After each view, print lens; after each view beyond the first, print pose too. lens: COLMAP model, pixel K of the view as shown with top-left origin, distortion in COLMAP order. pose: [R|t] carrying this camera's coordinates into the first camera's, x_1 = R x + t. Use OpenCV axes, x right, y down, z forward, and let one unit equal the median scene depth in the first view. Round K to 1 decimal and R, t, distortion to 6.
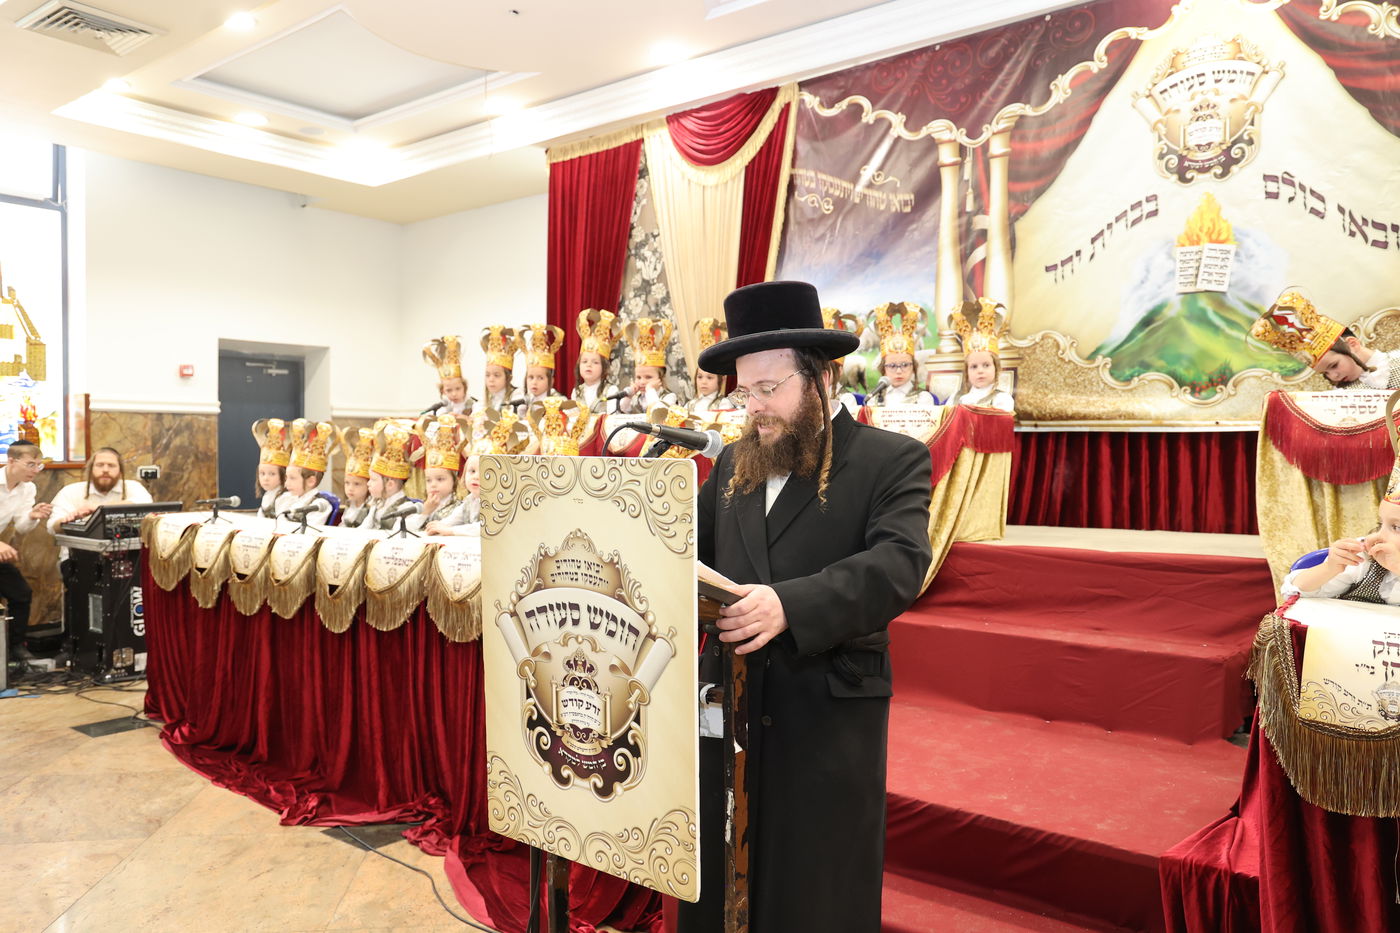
lens RADIAL K [[1056.0, 0, 693.0], [0, 1056.0, 437.3], [0, 0, 1]] dist [-0.027573, 0.018533]
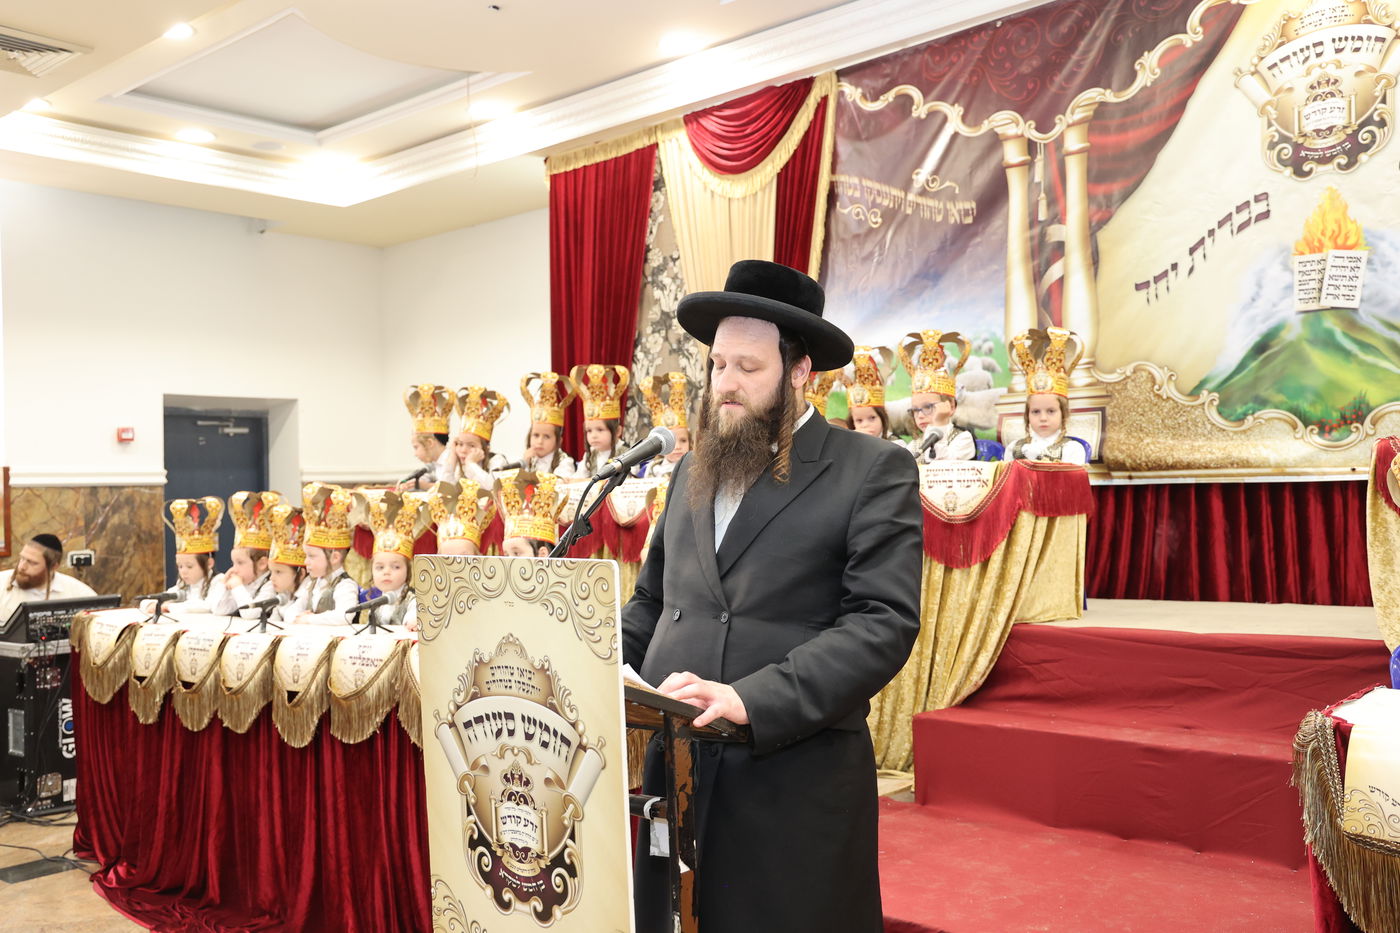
lens RADIAL K [[1338.8, 0, 692.5], [0, 1338.8, 437.9], [0, 0, 1]] dist [0.053943, 0.000000]
pose [[0.997810, -0.031633, -0.058098, 0.050690], [0.029599, 0.998930, -0.035543, -0.016053], [0.059160, 0.033746, 0.997678, -0.078382]]
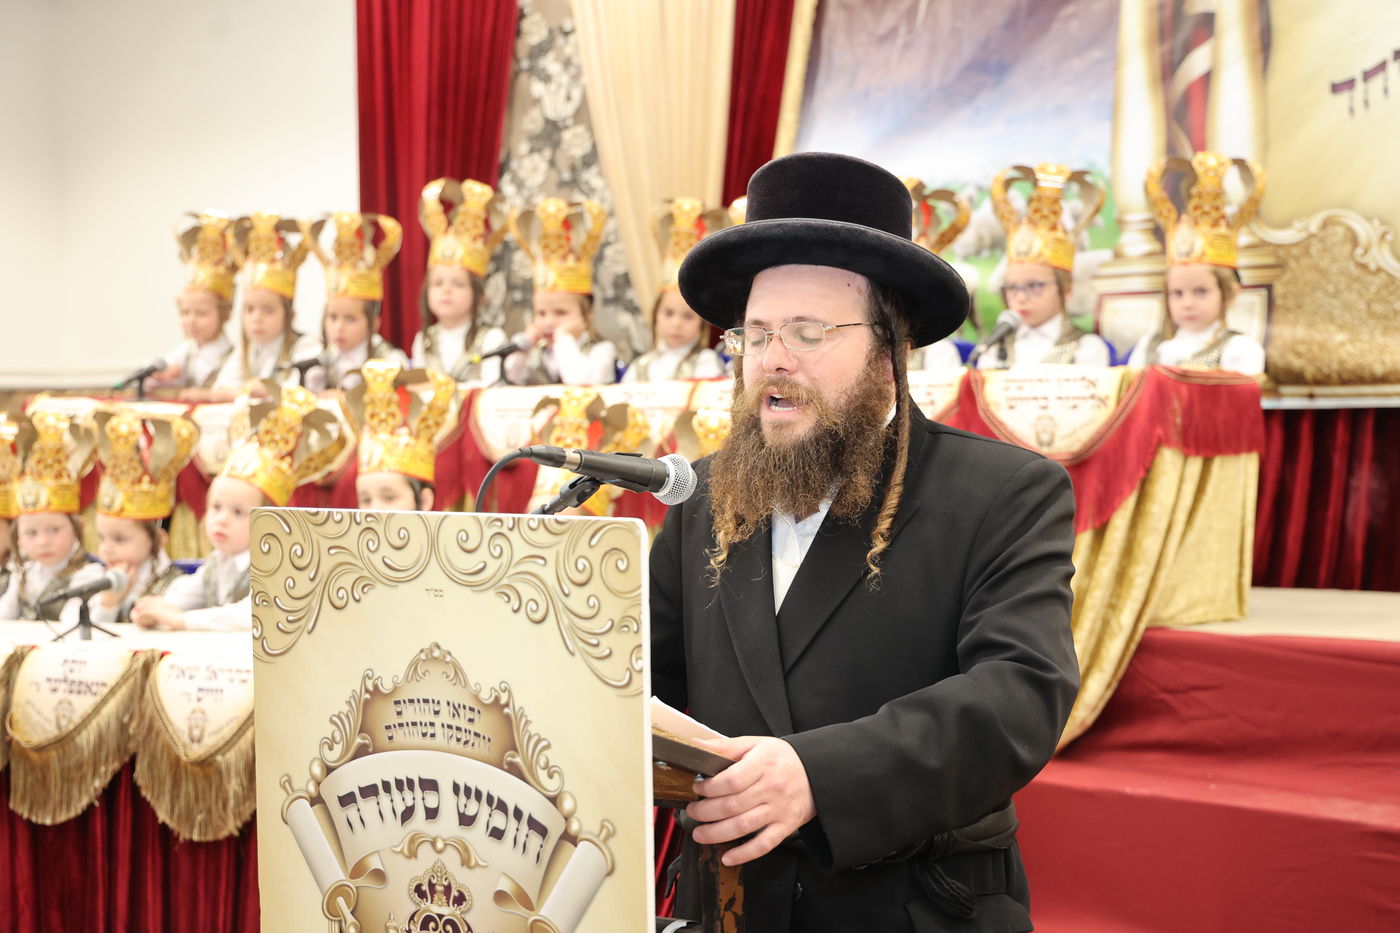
lens RADIAL K [[2081.7, 0, 688.7], [0, 2081.7, 429.2], [0, 0, 1]] dist [0.247177, 0.000000]
pose [[0.999707, -0.016783, 0.017461, 0.002734], [0.016554, 0.999776, 0.013188, -0.014767], [-0.017679, -0.012895, 0.999761, -0.038955]]
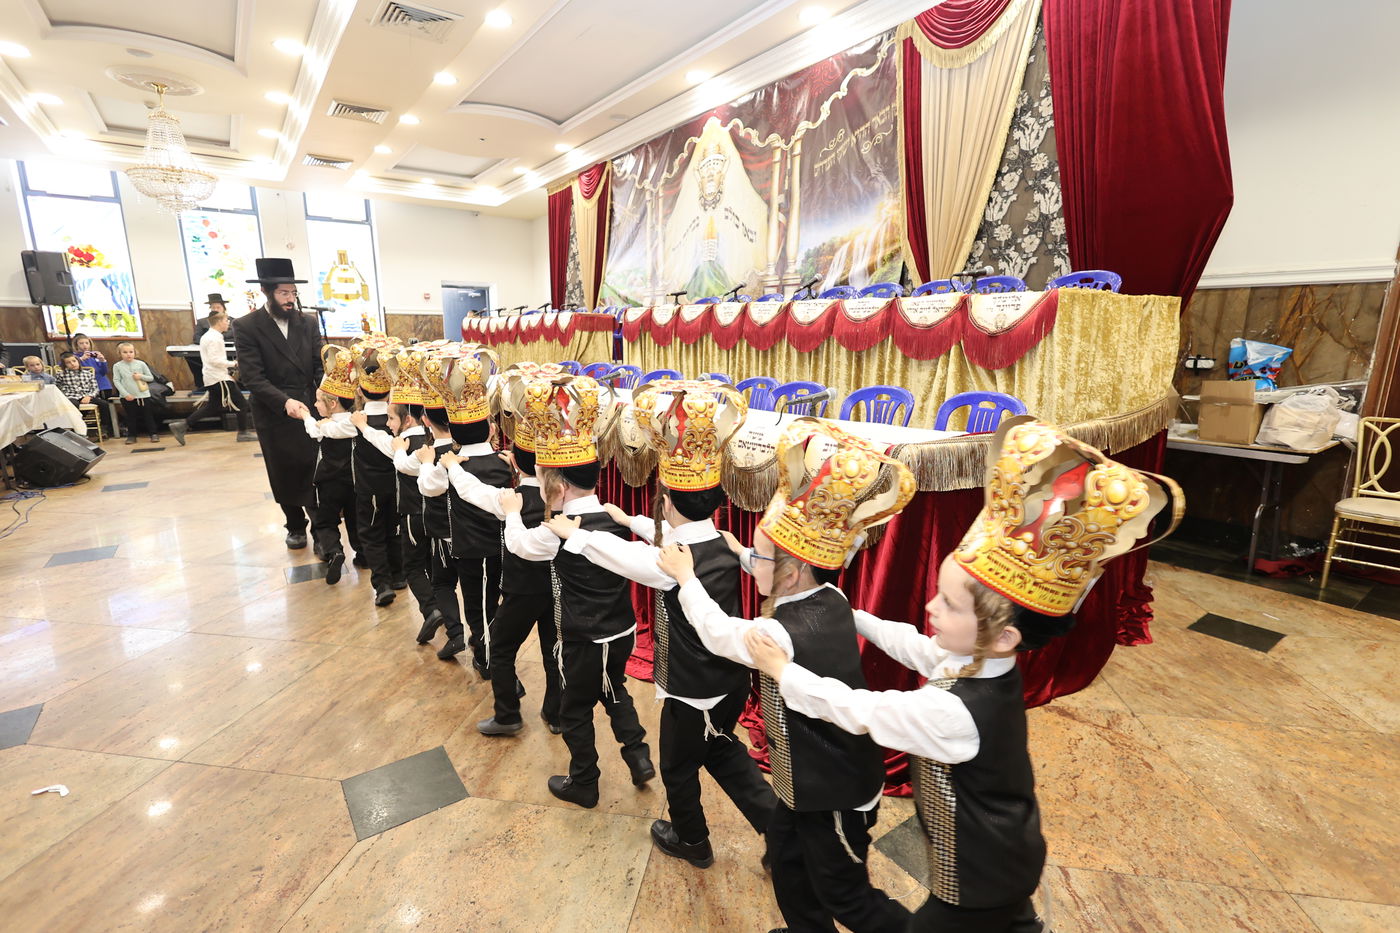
lens RADIAL K [[667.1, 0, 705.9], [0, 667.1, 474.2], [0, 0, 1]] dist [0.004003, 0.000148]
pose [[0.959775, 0.060377, -0.274201, 0.926444], [0.000184, 0.976470, 0.215655, 0.005570], [0.280769, -0.207031, 0.937180, -0.503310]]
